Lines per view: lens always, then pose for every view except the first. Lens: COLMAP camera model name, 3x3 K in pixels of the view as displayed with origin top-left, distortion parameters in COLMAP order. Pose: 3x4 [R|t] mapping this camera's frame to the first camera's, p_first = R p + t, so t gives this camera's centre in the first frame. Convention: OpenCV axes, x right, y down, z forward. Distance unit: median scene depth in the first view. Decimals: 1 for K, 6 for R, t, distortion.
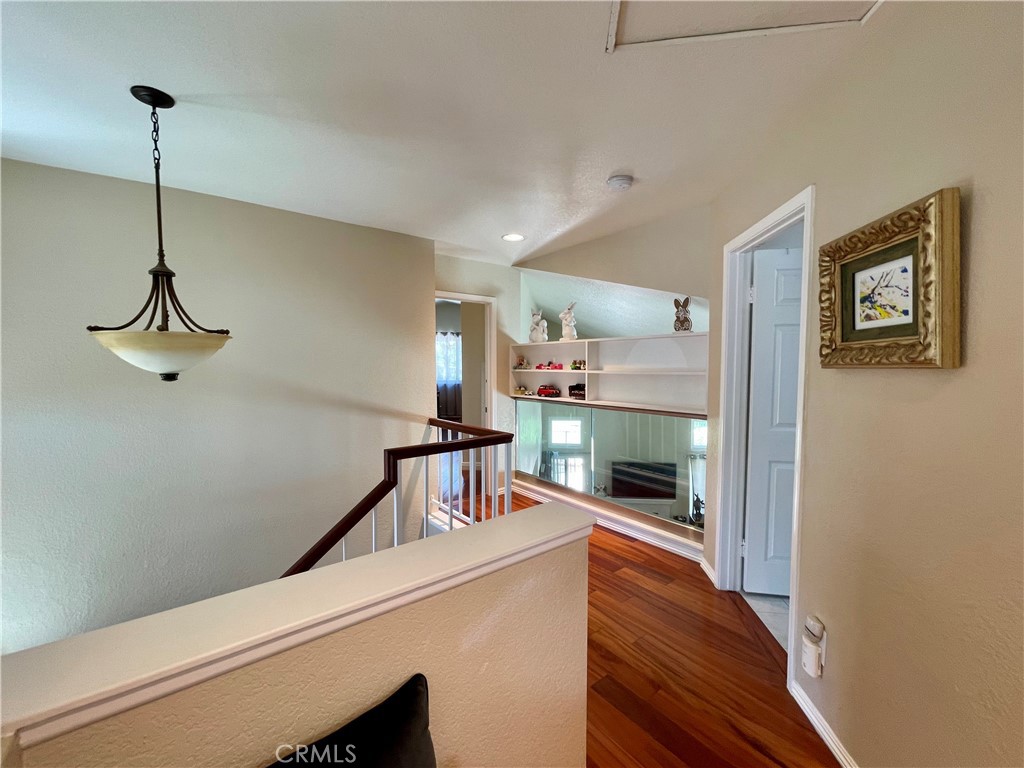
lens RADIAL K [[415.7, 0, 507.5], [0, 415.7, 387.1], [0, 0, 1]] dist [-0.003780, 0.000412]
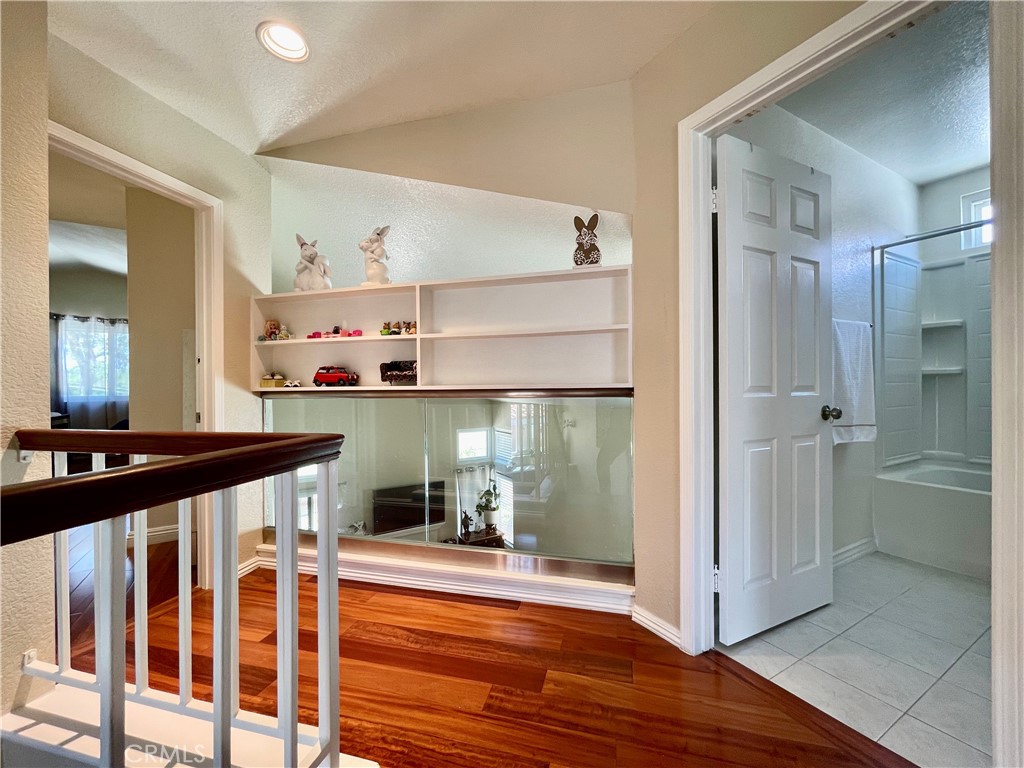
lens RADIAL K [[415.7, 0, 507.5], [0, 415.7, 387.1], [0, 0, 1]] dist [-0.003780, 0.000412]
pose [[0.797435, -0.005399, 0.603380, -0.059140], [0.041808, 0.998051, -0.046324, 0.060986], [-0.601954, 0.062167, 0.796107, 0.401973]]
